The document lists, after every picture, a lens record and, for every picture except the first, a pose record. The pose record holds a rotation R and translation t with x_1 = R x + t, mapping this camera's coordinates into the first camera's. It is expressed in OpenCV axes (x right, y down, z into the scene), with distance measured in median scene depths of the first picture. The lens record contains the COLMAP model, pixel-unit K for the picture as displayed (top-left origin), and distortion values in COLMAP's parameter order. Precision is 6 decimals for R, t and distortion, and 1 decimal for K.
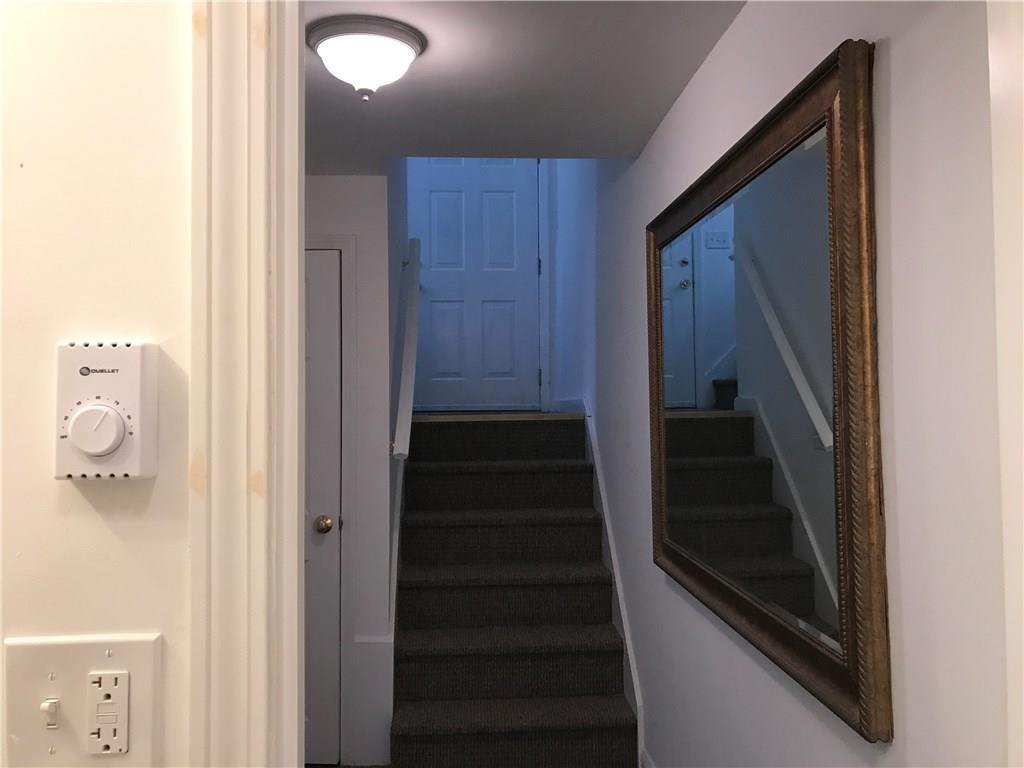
lens RADIAL K [[843.5, 0, 512.9], [0, 843.5, 379.2], [0, 0, 1]] dist [0.084336, -0.107544]
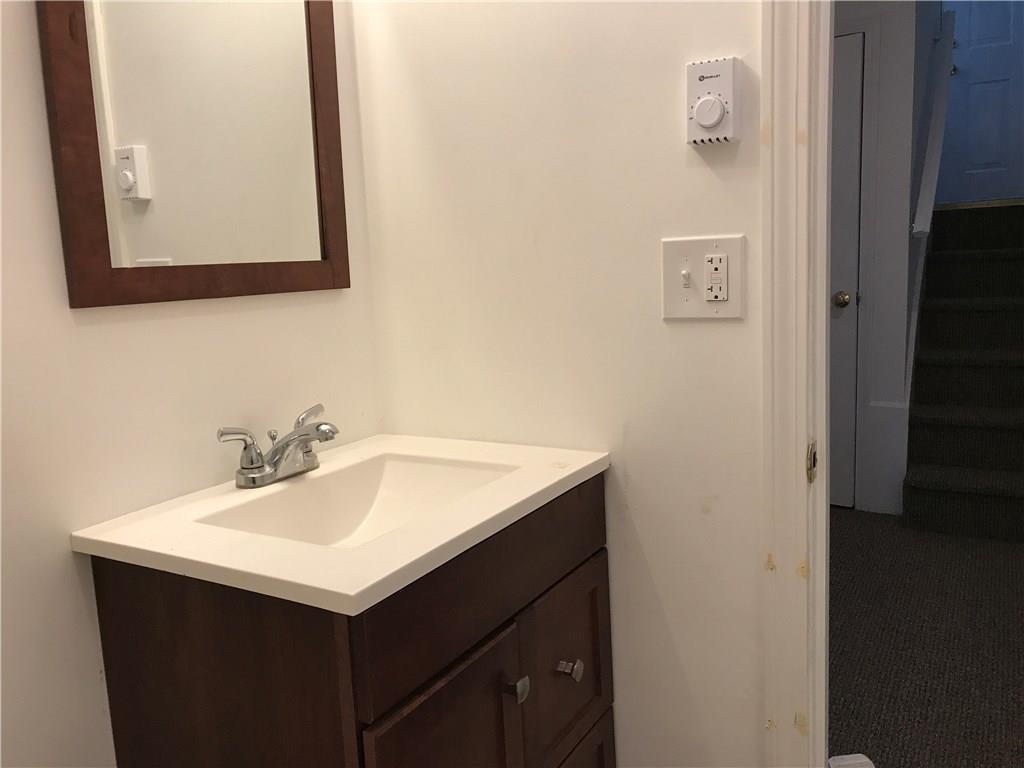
lens RADIAL K [[833.2, 0, 497.0], [0, 833.2, 384.5], [0, 0, 1]] dist [0.003201, 0.012933]
pose [[0.820905, 0.056352, -0.568278, 0.147254], [0.058177, 0.981689, 0.181387, 0.257933], [0.568094, -0.181962, 0.802595, -0.673267]]
